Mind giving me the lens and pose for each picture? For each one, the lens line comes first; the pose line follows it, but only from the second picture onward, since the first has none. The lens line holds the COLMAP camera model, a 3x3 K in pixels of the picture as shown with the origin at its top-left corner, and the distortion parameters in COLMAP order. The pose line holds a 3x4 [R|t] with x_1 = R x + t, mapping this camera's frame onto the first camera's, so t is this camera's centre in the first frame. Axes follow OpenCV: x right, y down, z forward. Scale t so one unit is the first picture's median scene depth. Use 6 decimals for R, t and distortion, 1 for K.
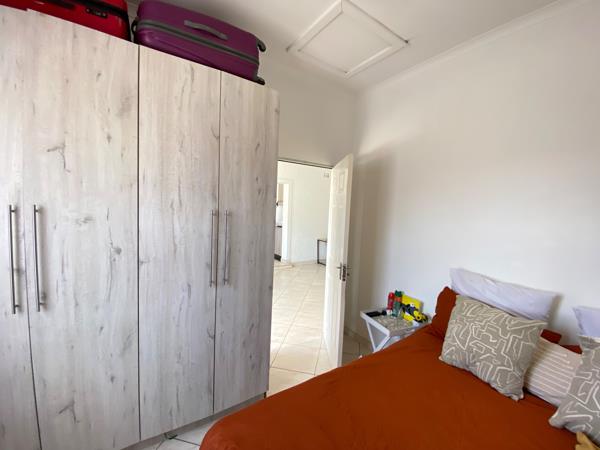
lens RADIAL K [[244.3, 0, 300.6], [0, 244.3, 223.3], [0, 0, 1]] dist [0.002004, -0.000196]
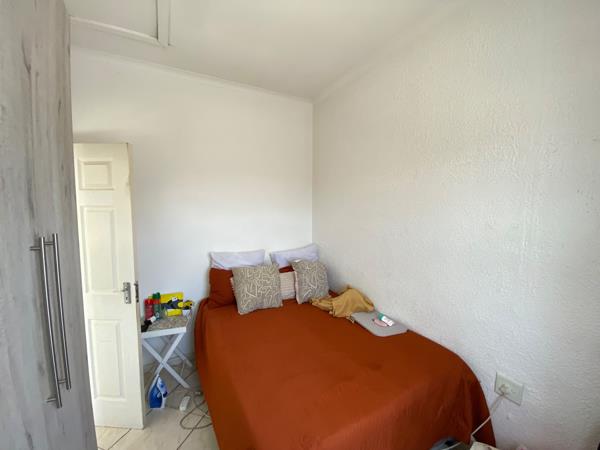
lens RADIAL K [[244.3, 0, 300.6], [0, 244.3, 223.3], [0, 0, 1]] dist [0.002004, -0.000196]
pose [[0.120691, -0.114964, 0.986011, -0.762132], [0.088174, 0.990587, 0.104705, -0.082162], [-0.988766, 0.074304, 0.129692, 0.484858]]
